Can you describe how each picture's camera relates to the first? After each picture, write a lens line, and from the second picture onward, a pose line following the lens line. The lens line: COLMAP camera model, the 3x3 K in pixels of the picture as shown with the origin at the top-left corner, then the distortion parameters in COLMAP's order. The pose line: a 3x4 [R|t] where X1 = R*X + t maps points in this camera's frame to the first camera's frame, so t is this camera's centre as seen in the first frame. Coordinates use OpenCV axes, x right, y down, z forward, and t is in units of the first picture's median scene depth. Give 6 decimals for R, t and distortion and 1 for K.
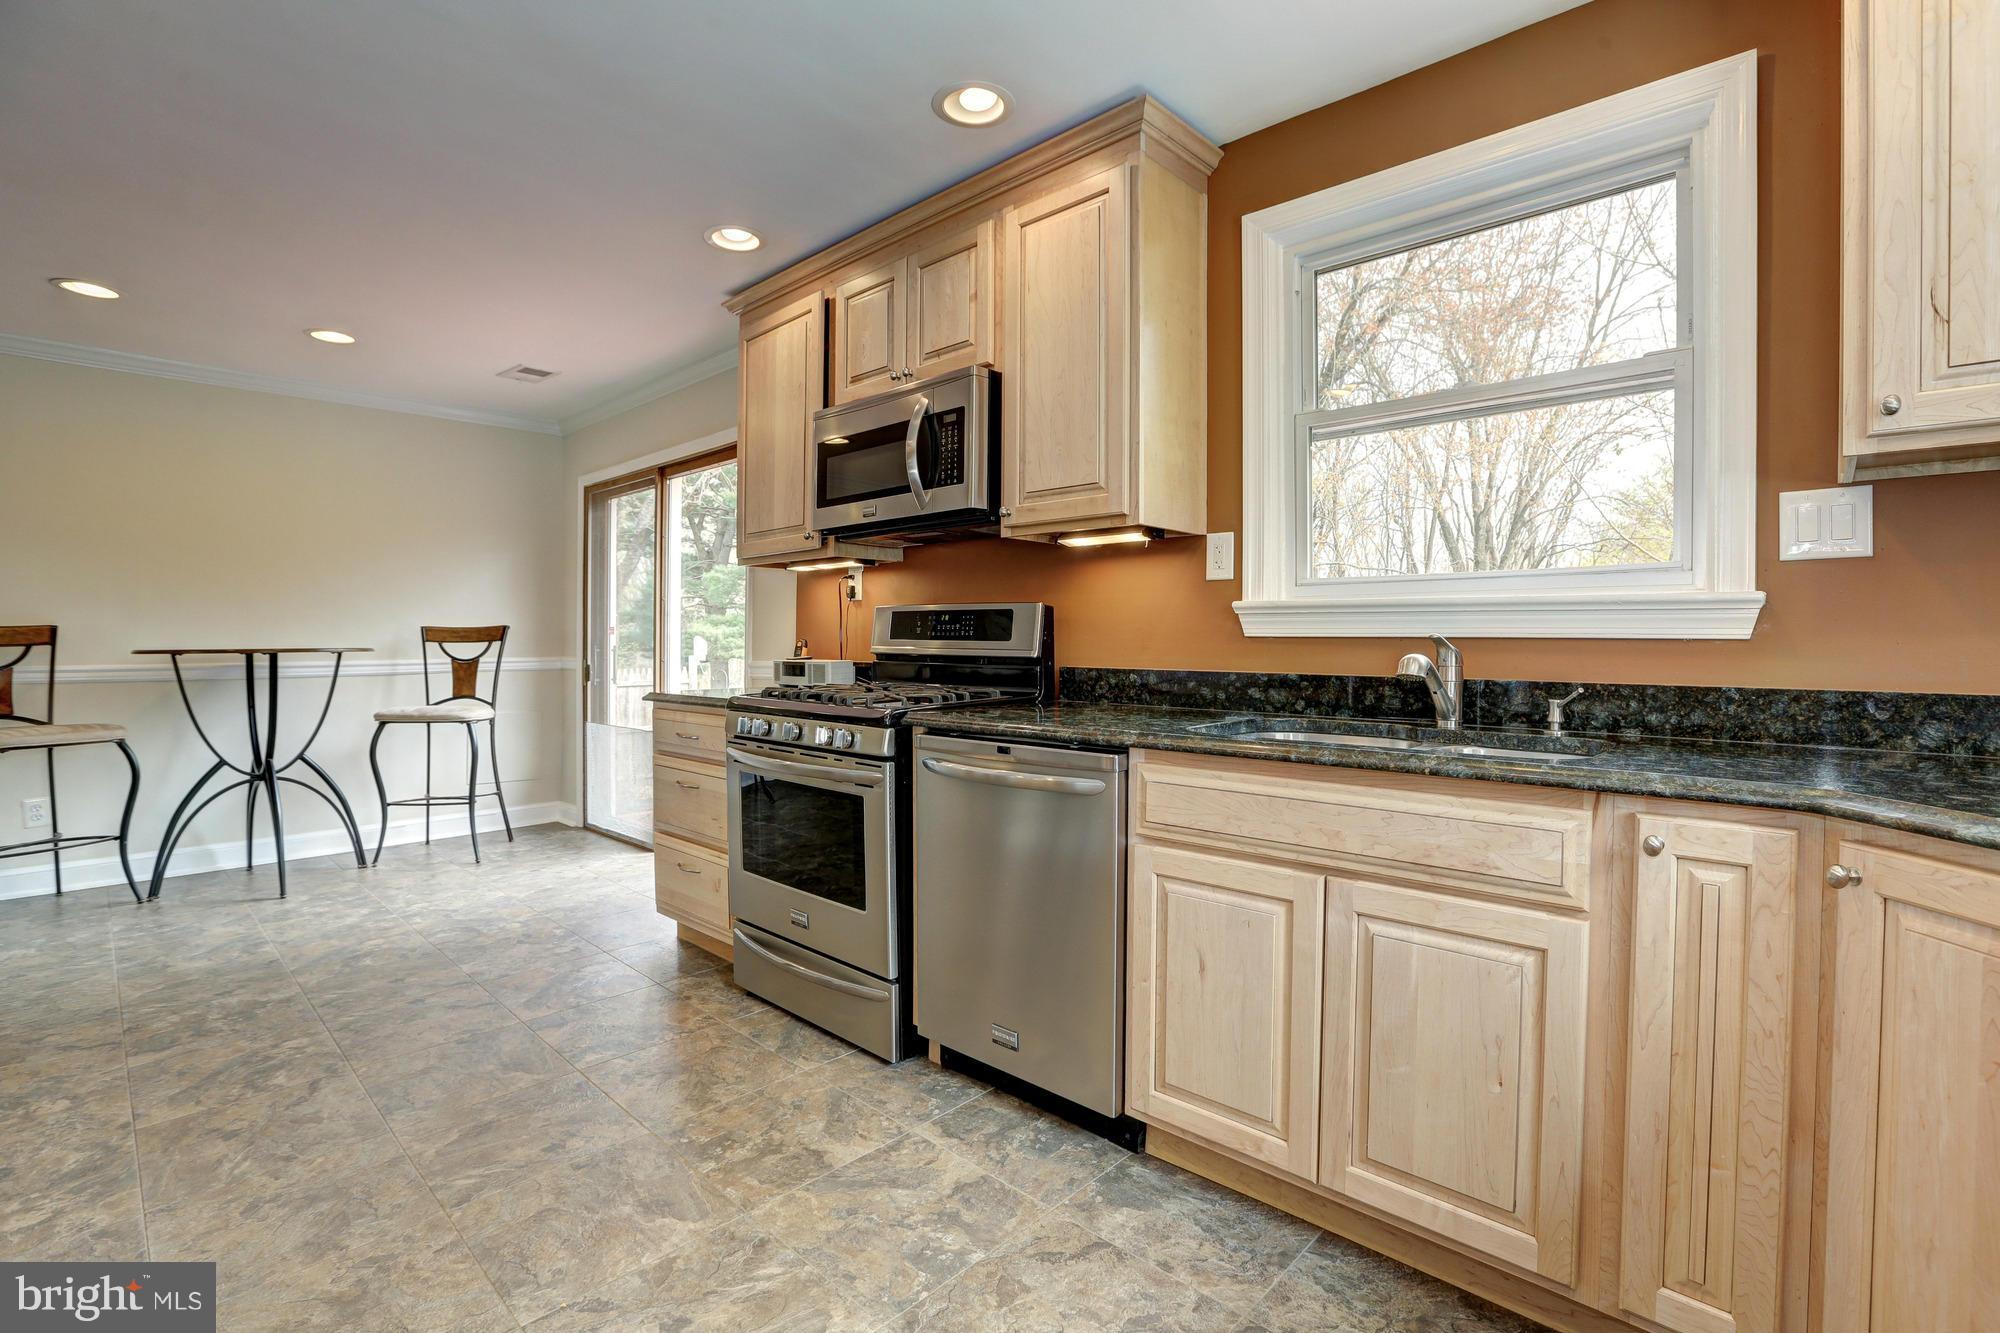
lens RADIAL K [[928.3, 0, 1015.8], [0, 928.3, 658.5], [0, 0, 1]] dist [-0.021242, 0.000861]
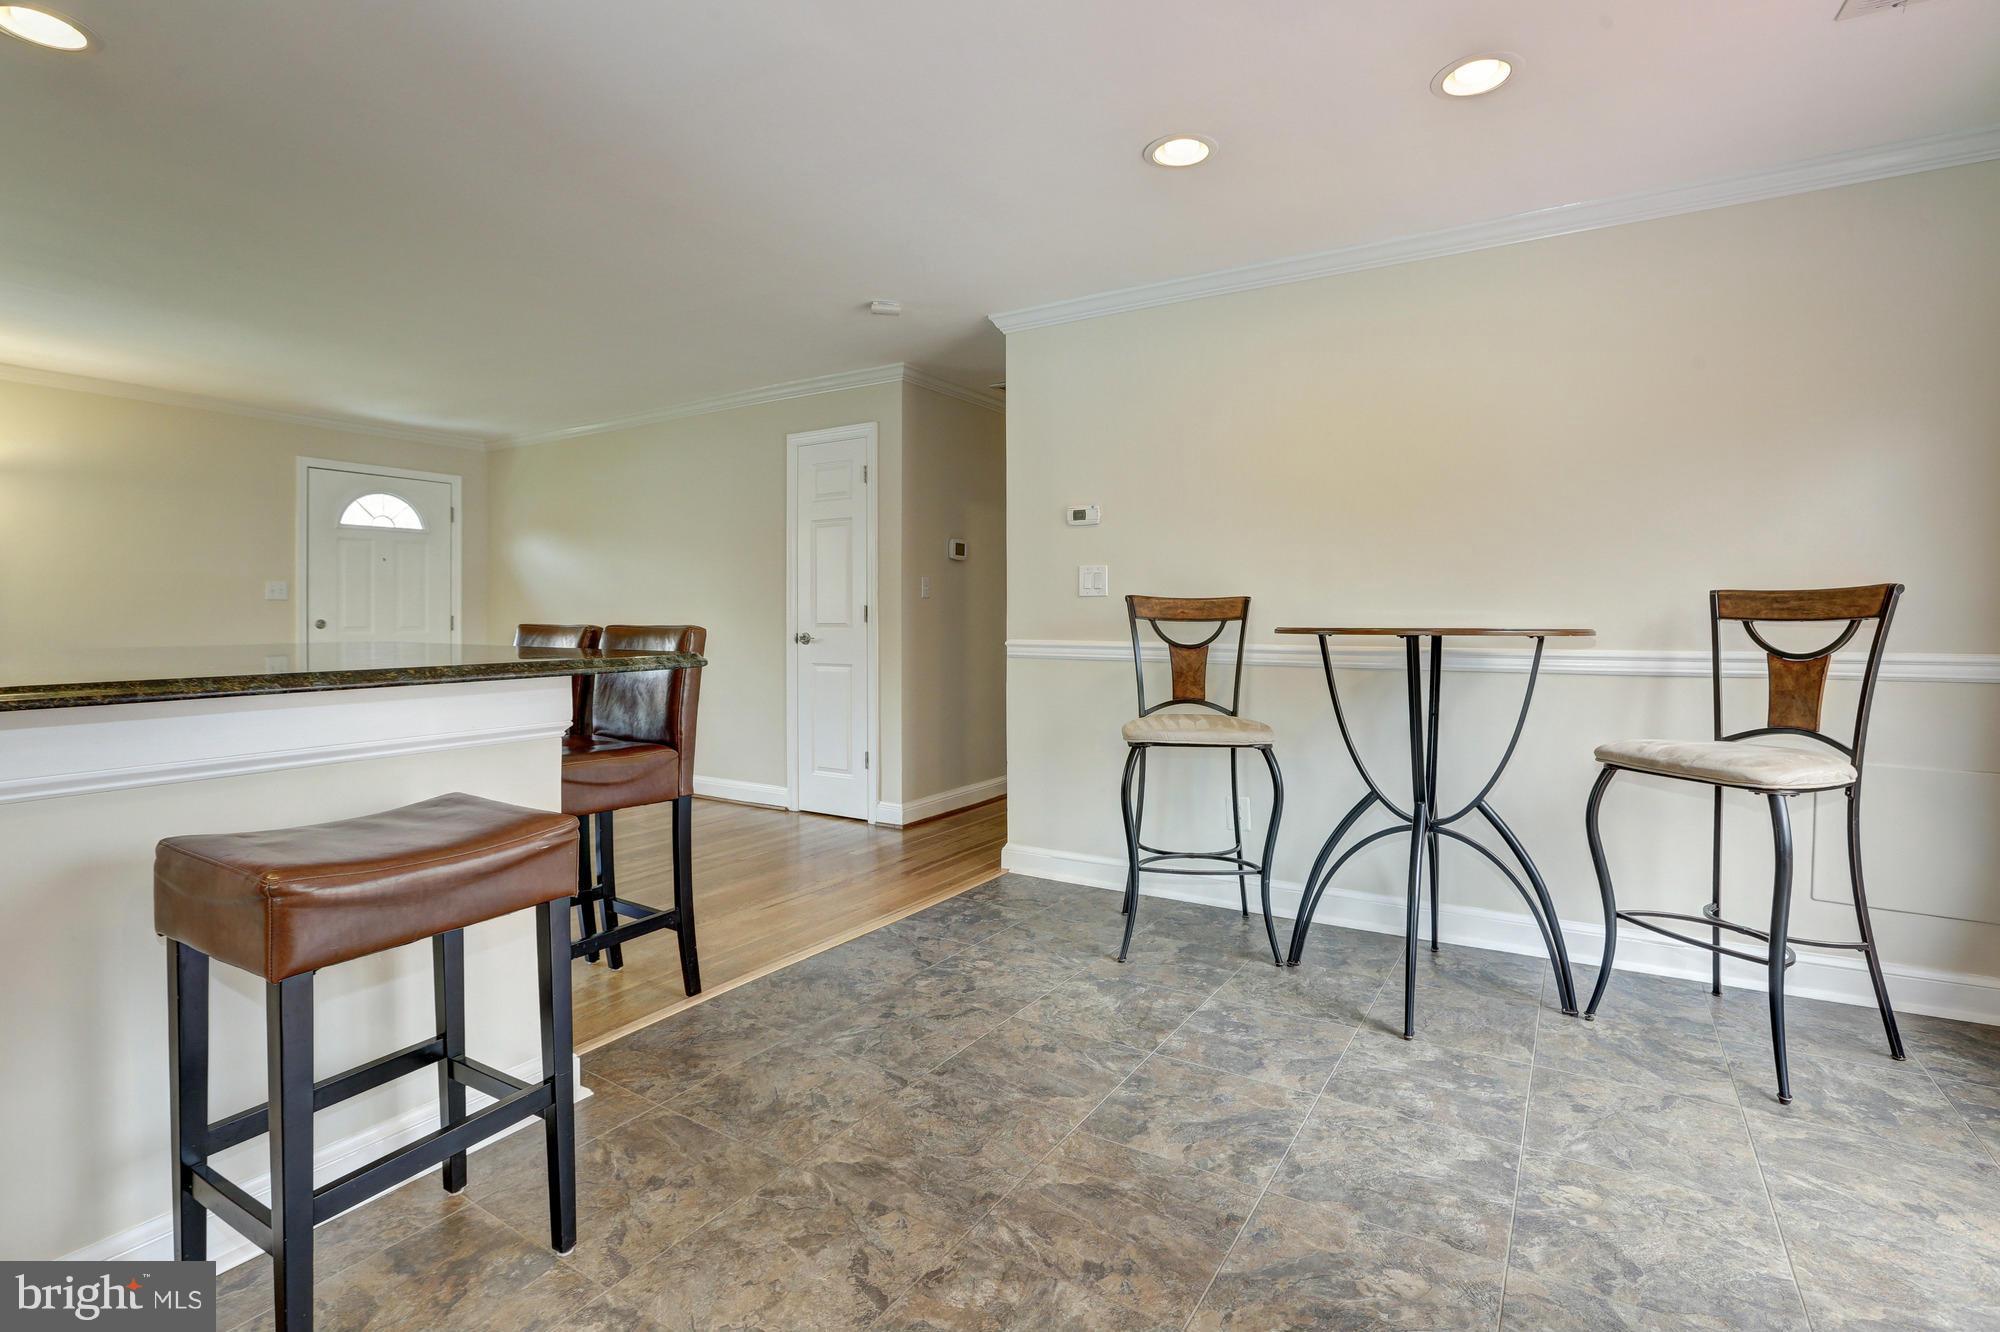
lens RADIAL K [[945.5, 0, 995.8], [0, 945.5, 610.5], [0, 0, 1]] dist [-0.025837, 0.000358]
pose [[0.202617, -0.000639, -0.979258, -0.232100], [-0.020633, 0.999775, -0.004921, -0.013738], [0.979041, 0.021202, 0.202558, 0.563890]]
